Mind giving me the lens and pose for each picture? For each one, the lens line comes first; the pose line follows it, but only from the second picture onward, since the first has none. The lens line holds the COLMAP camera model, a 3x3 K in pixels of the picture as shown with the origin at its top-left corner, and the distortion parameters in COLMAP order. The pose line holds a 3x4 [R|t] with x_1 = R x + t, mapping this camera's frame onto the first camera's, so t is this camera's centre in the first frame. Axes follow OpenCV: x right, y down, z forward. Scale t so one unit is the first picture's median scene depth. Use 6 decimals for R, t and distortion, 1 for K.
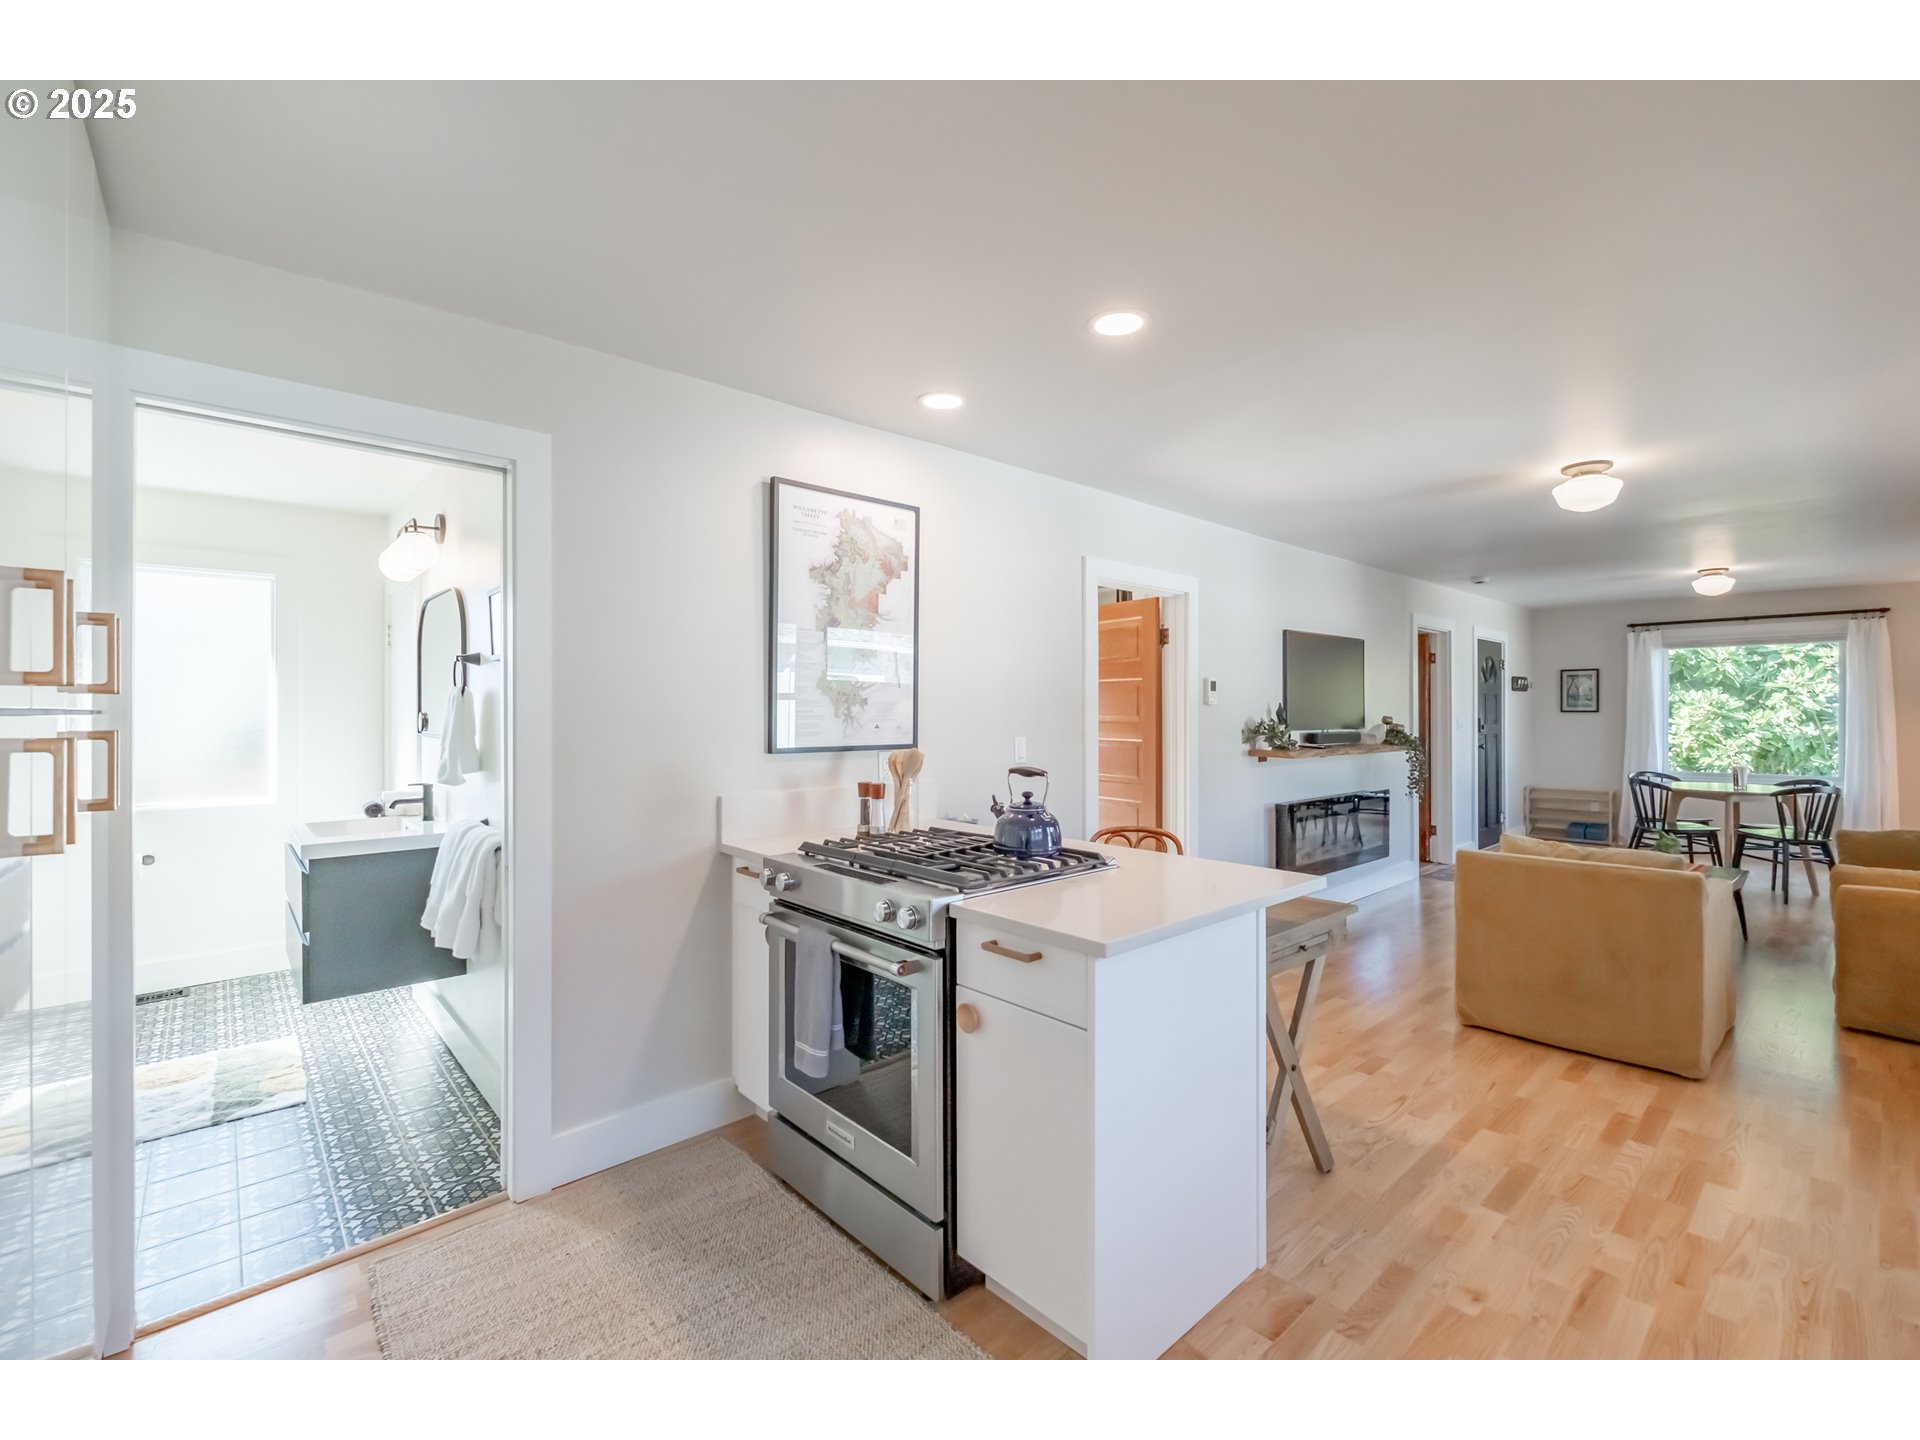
lens RADIAL K [[818.3, 0, 968.5], [0, 818.3, 720.6], [0, 0, 1]] dist [-0.000402, -0.001913]
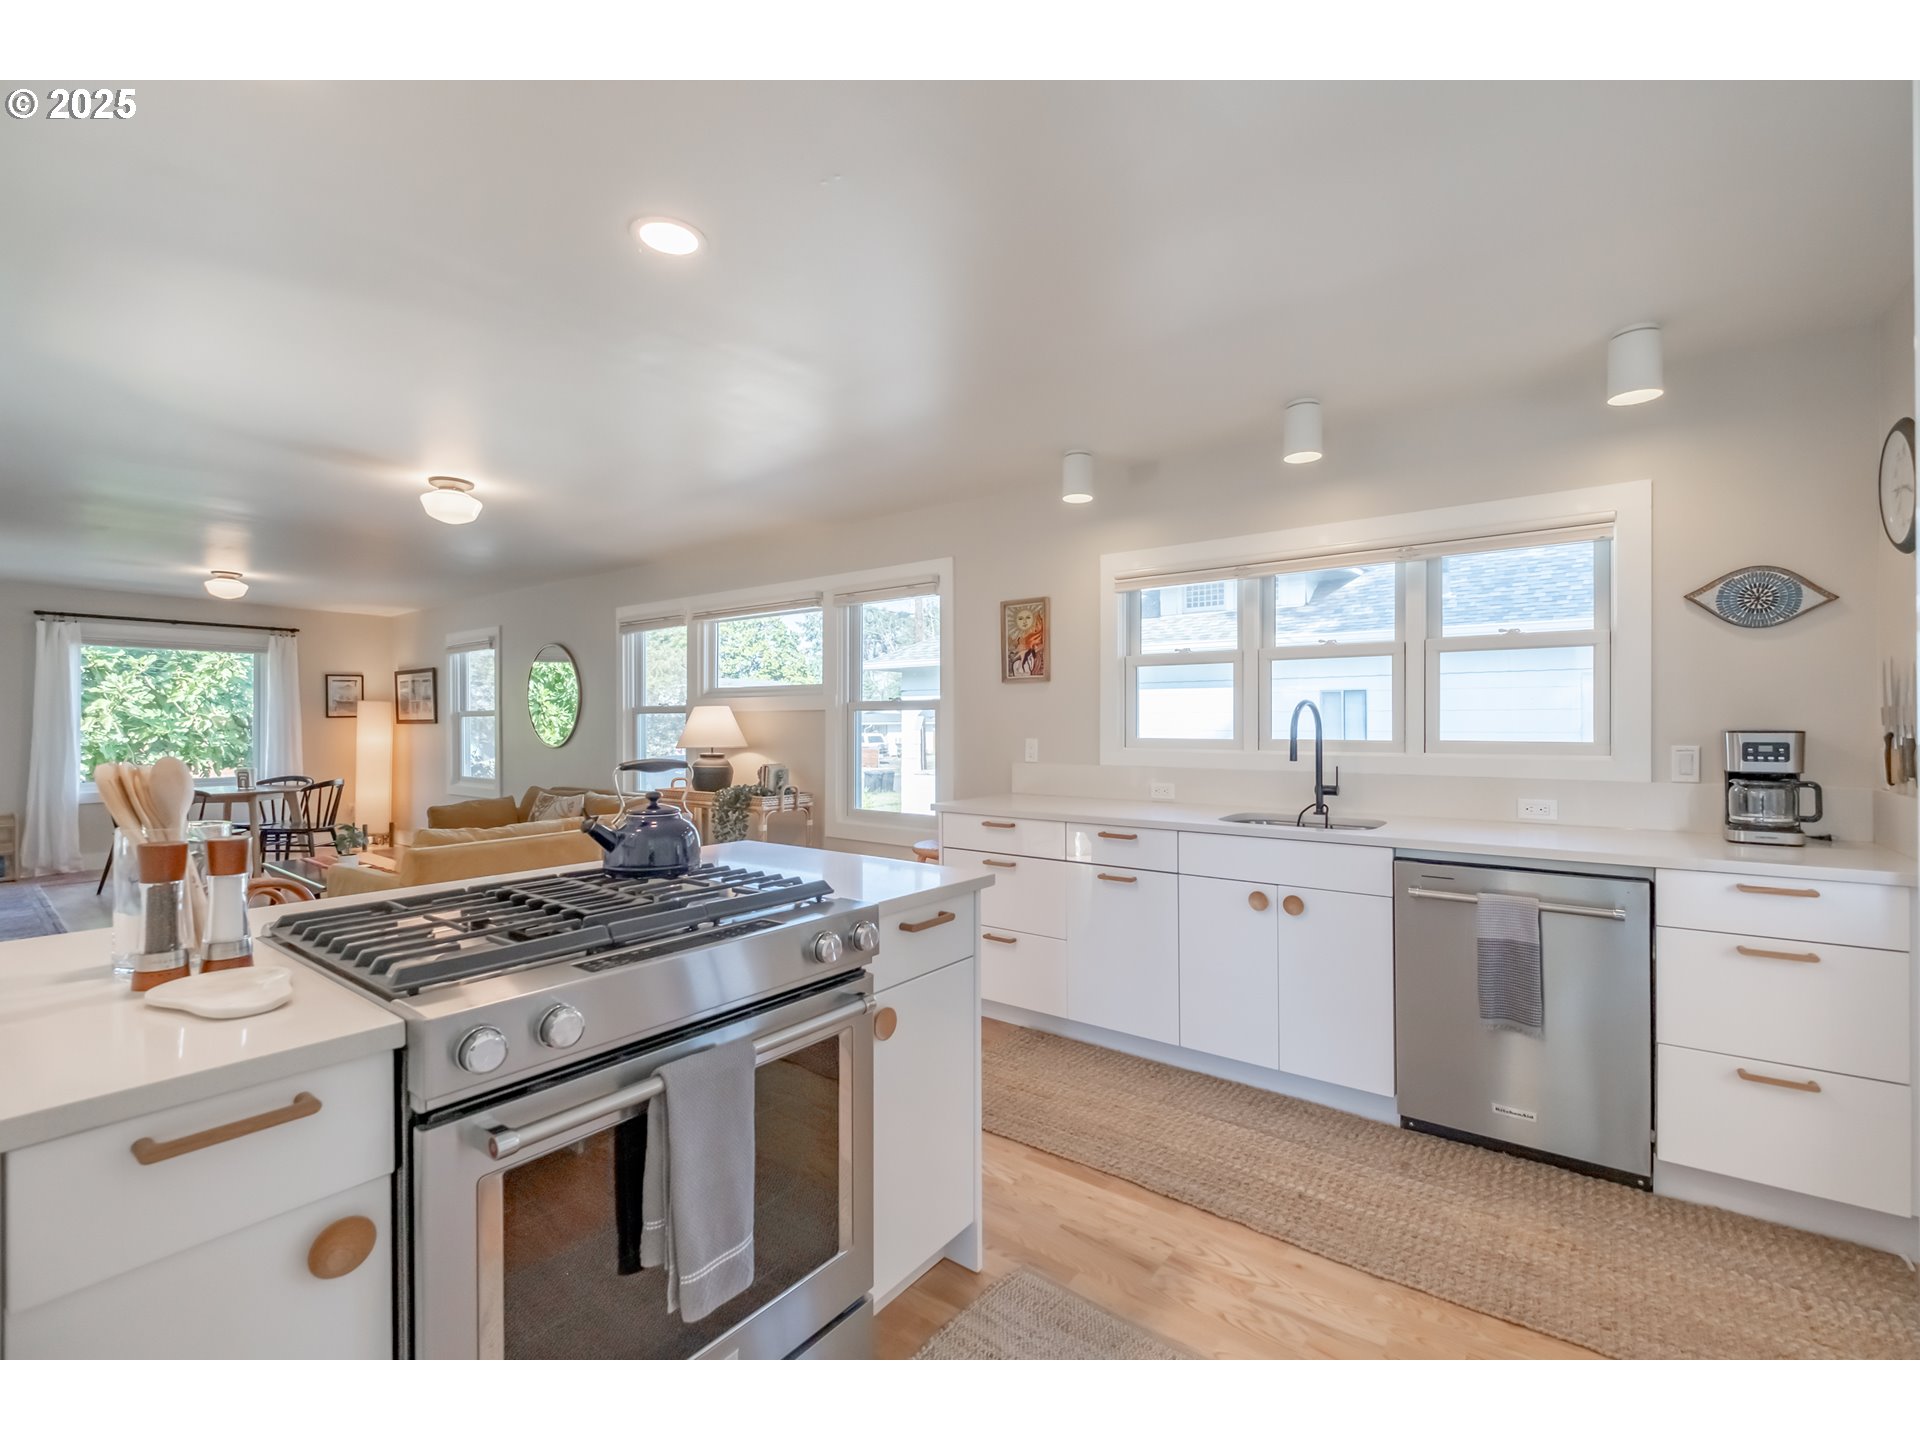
lens RADIAL K [[818.3, 0, 971.3], [0, 818.3, 715.8], [0, 0, 1]] dist [-0.000402, -0.001913]
pose [[-0.193344, 0.010559, 0.981074, -0.248930], [0.010795, 0.999904, -0.008634, 0.008941], [-0.981072, 0.008921, -0.193440, 0.295020]]
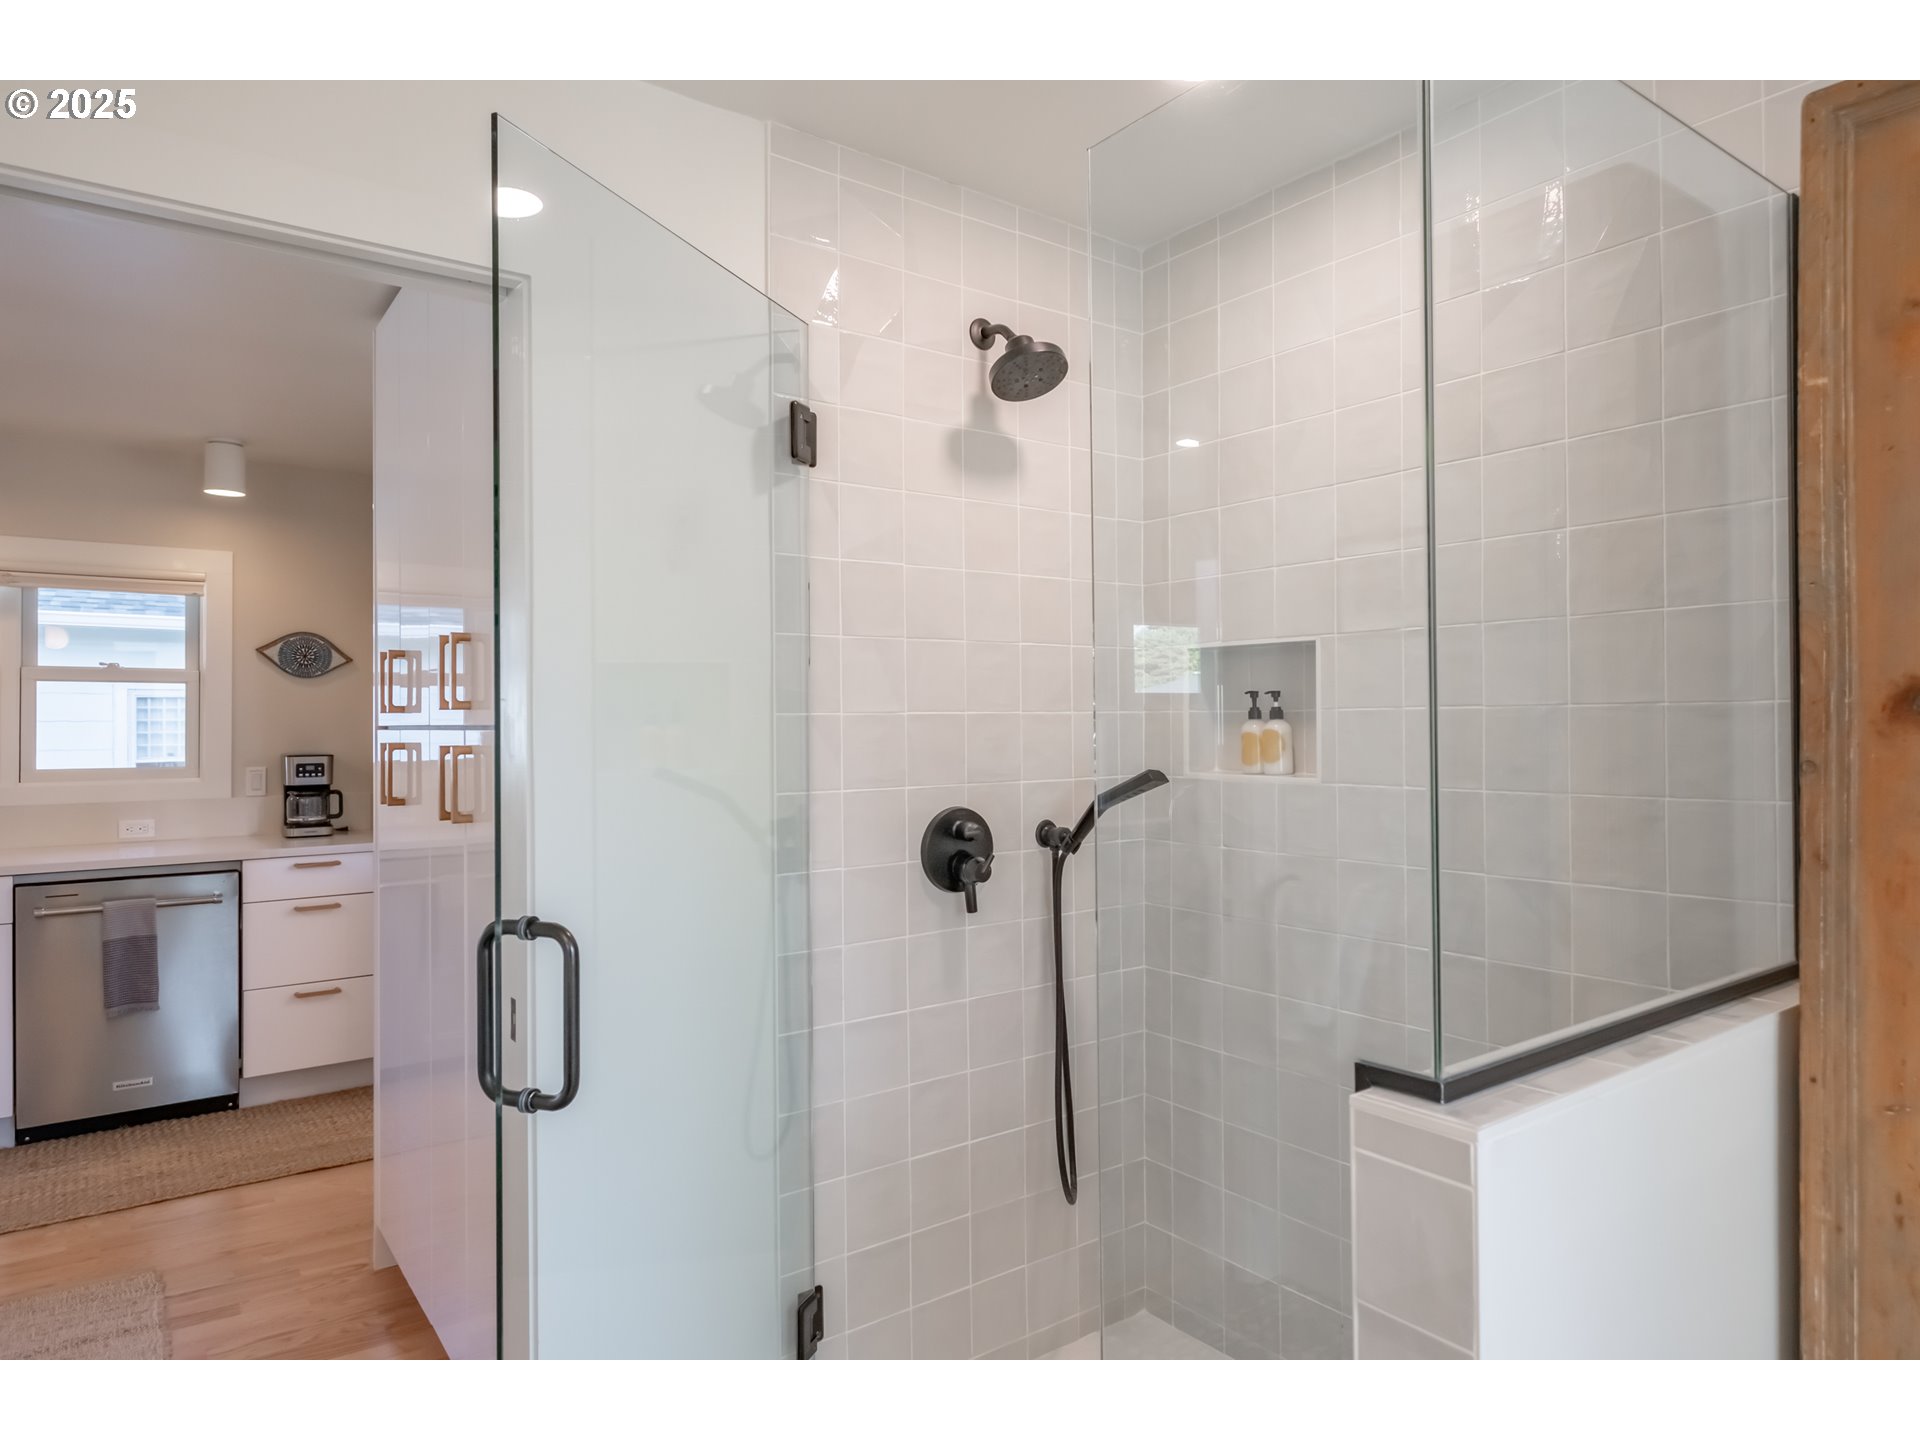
lens RADIAL K [[1132.3, 0, 974.8], [0, 1132.3, 730.3], [0, 0, 1]] dist [-0.001254, 0.004119]
pose [[-0.998007, 0.001937, 0.063080, -0.413349], [0.002967, 0.999864, 0.016246, -0.008972], [-0.063040, 0.016401, -0.997876, 0.547918]]
